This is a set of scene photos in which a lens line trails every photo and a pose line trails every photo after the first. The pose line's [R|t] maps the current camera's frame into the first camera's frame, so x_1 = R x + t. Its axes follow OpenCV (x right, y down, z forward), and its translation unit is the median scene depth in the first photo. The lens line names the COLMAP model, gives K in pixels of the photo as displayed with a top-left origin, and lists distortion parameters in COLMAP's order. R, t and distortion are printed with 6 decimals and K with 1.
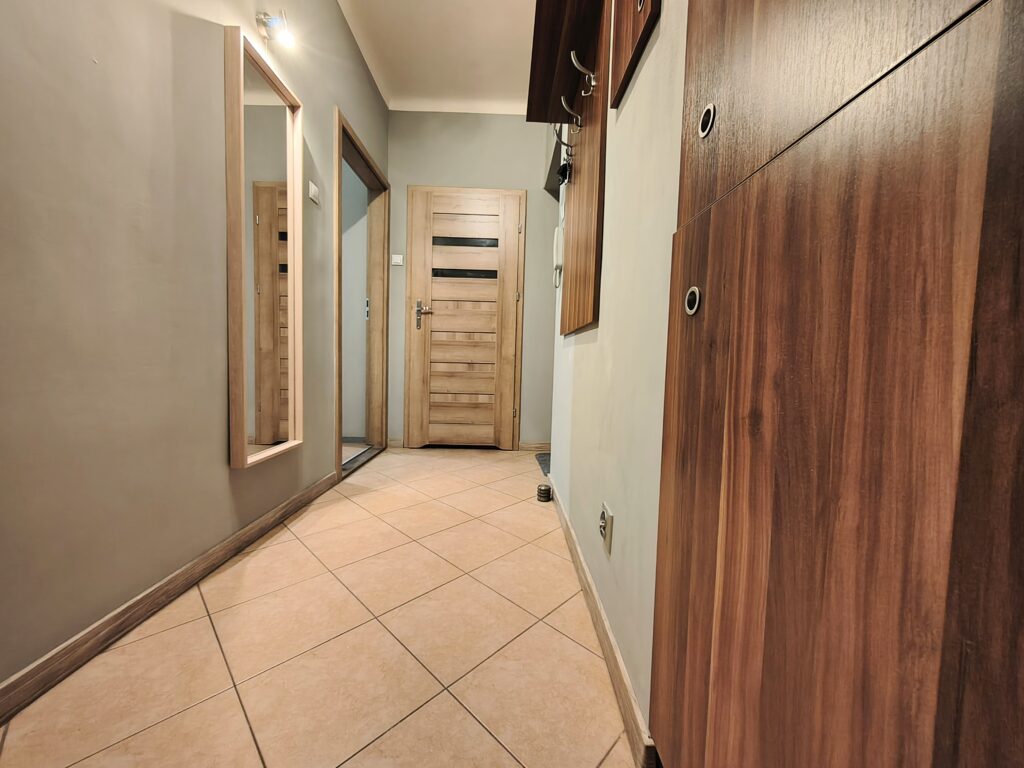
lens RADIAL K [[381.7, 0, 513.2], [0, 381.7, 380.9], [0, 0, 1]] dist [-0.003117, -0.000335]
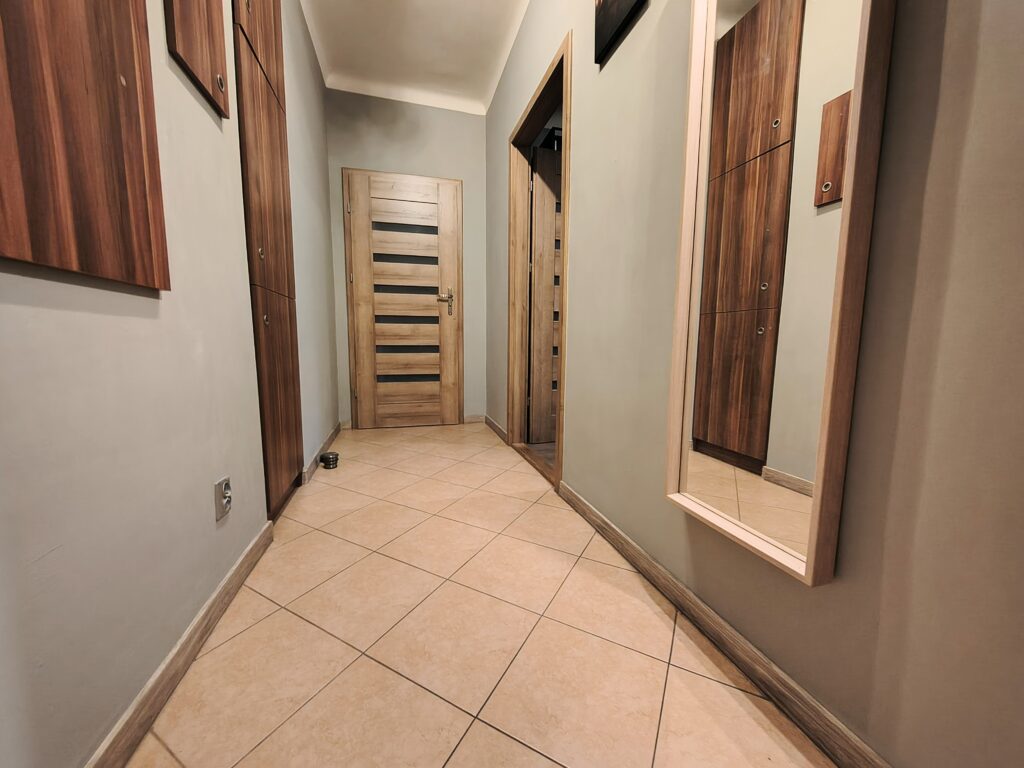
lens RADIAL K [[381.7, 0, 513.2], [0, 381.7, 380.9], [0, 0, 1]] dist [-0.003117, -0.000335]
pose [[-0.963812, -0.001509, -0.266579, -0.218677], [-0.044624, 0.986788, 0.155751, -0.129625], [0.262822, 0.162011, -0.951145, 1.807568]]
